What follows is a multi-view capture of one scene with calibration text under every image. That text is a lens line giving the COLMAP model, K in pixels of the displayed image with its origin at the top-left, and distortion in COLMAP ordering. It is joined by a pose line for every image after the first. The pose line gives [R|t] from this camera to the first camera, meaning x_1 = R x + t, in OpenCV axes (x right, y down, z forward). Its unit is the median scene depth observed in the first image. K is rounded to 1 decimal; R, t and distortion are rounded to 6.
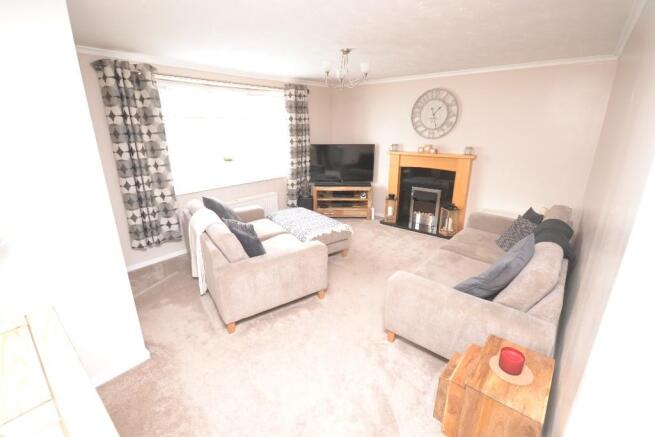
lens RADIAL K [[293.6, 0, 325.8], [0, 293.6, 219.5], [0, 0, 1]] dist [0.003999, -0.005441]
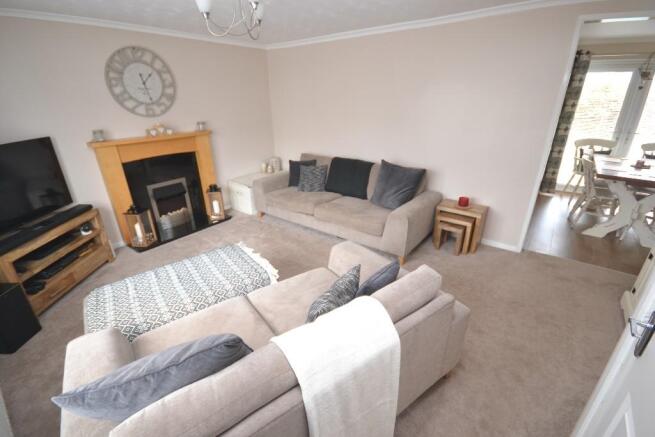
lens RADIAL K [[293.6, 0, 323.7], [0, 293.6, 219.7], [0, 0, 1]] dist [0.003999, -0.005441]
pose [[-0.045216, -0.381675, 0.923190, -0.462571], [0.323698, 0.868677, 0.374992, -0.186036], [-0.945079, 0.315791, 0.084269, 0.606471]]
